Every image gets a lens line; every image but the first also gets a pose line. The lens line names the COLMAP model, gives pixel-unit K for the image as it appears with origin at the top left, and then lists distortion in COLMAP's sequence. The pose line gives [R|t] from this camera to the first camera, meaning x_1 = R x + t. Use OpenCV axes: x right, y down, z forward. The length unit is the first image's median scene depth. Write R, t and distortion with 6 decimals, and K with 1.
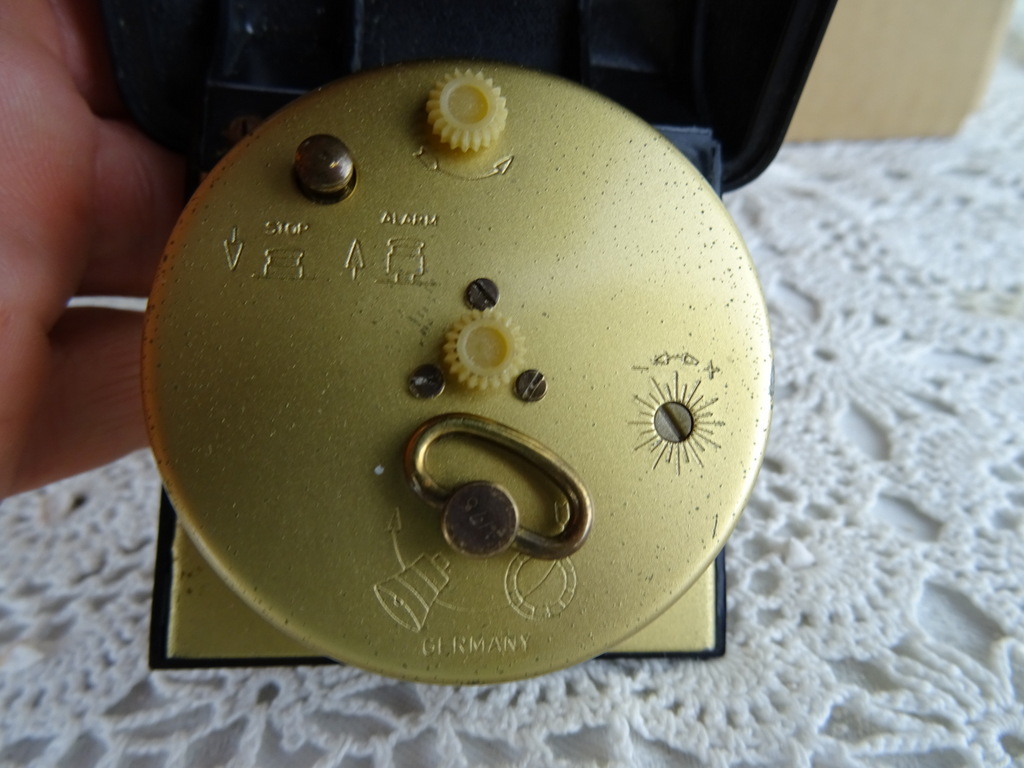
lens RADIAL K [[720.1, 0, 512.0], [0, 720.1, 384.0], [0, 0, 1]] dist [0.030925, -0.055838]
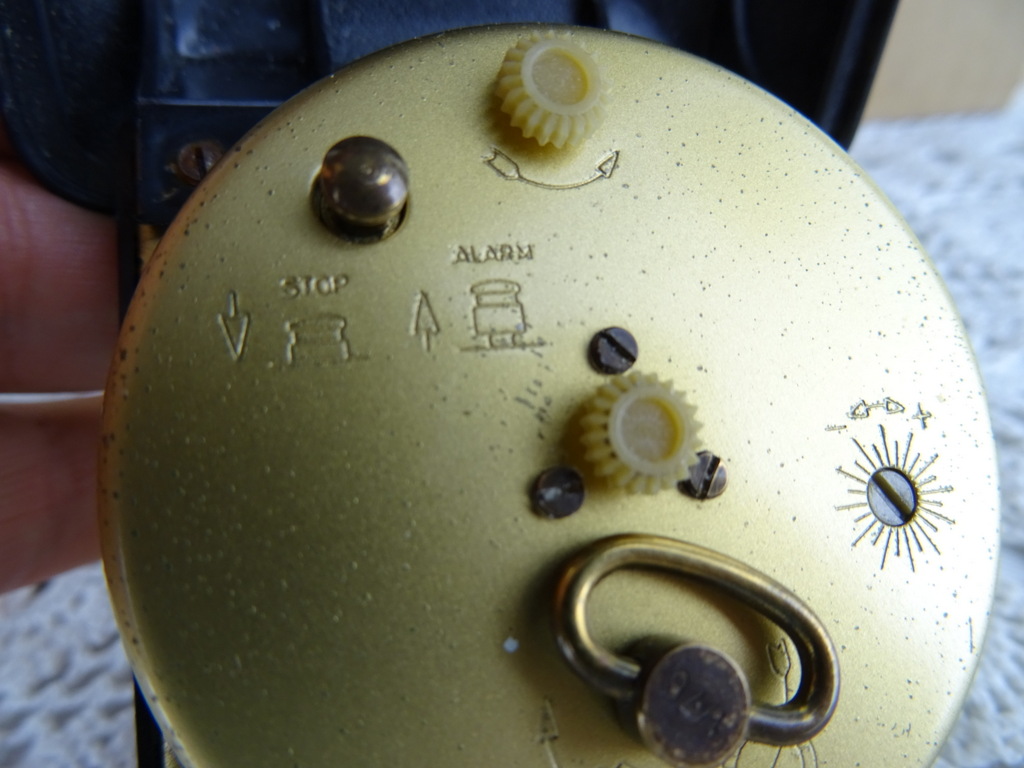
lens RADIAL K [[720.1, 0, 512.0], [0, 720.1, 384.0], [0, 0, 1]] dist [0.030925, -0.055838]
pose [[0.985338, -0.123449, 0.117770, -0.228407], [0.129920, 0.990317, -0.048915, -0.075723], [-0.110591, 0.063498, 0.991836, 0.354923]]
